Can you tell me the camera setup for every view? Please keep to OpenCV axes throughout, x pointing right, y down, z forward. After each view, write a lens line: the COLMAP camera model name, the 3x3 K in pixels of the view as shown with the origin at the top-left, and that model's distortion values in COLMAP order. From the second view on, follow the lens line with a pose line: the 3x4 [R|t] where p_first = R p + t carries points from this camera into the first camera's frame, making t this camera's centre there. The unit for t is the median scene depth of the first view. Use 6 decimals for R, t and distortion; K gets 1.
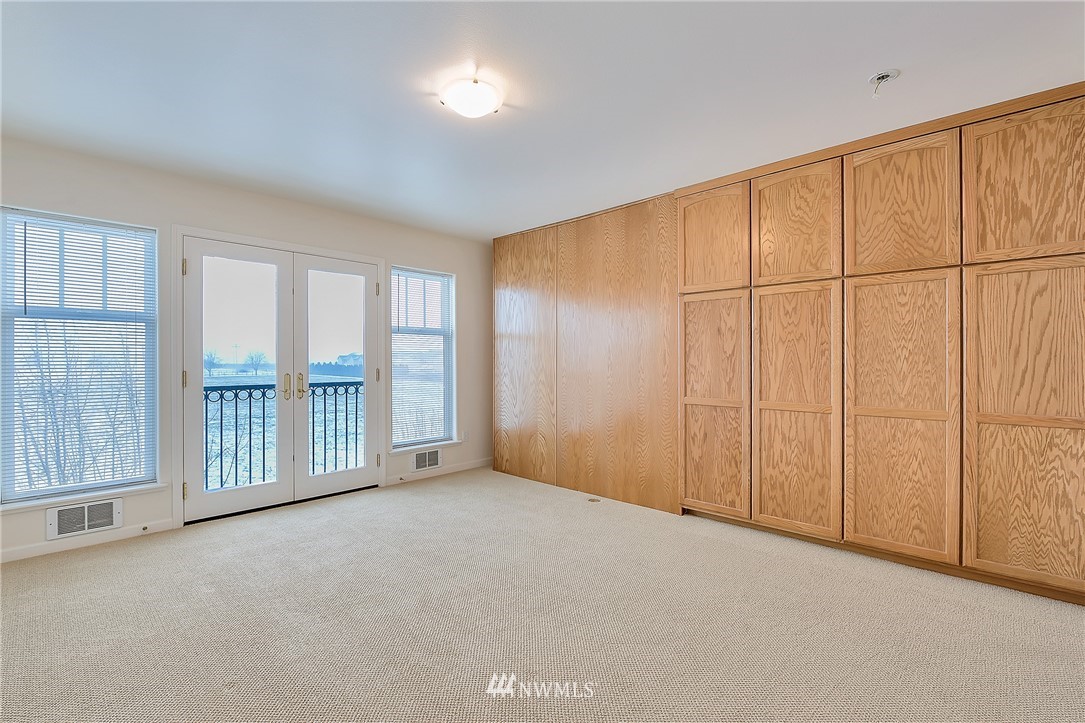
lens RADIAL K [[474.4, 0, 542.5], [0, 474.4, 361.5], [0, 0, 1]] dist [0.000268, 0.000016]
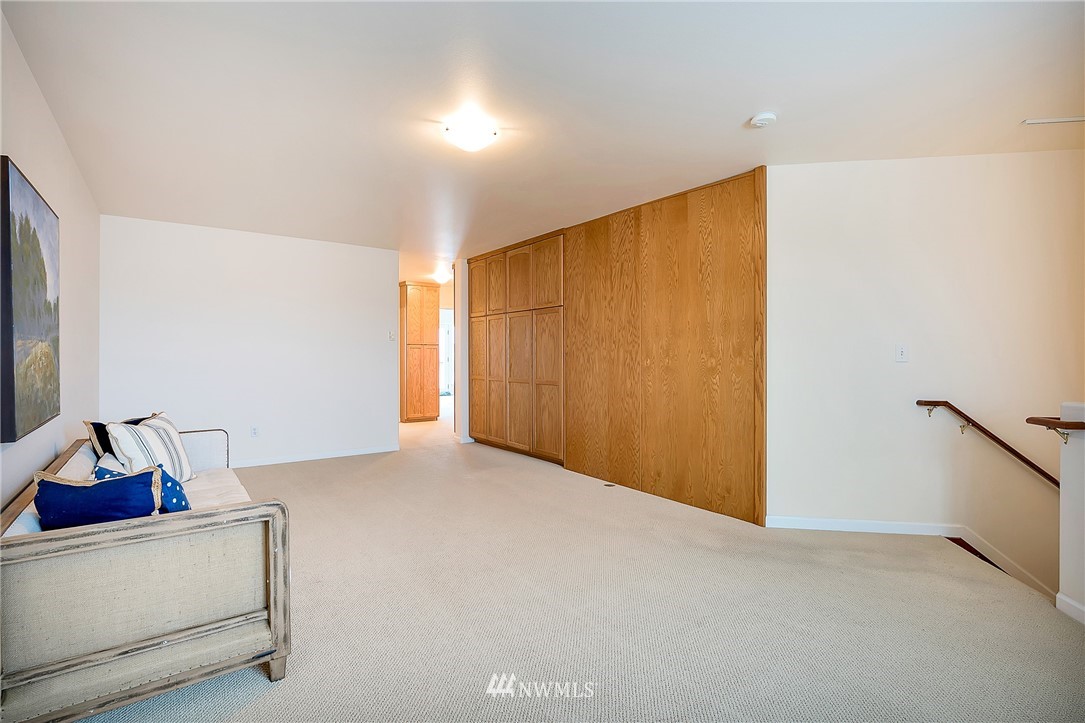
lens RADIAL K [[518.3, 0, 542.2], [0, 518.3, 353.9], [0, 0, 1]] dist [-0.002905, -0.000798]
pose [[0.983049, 0.001520, -0.183338, 0.304197], [-0.001517, 0.999999, 0.000154, -0.002184], [0.183338, 0.000127, 0.983050, -0.279753]]
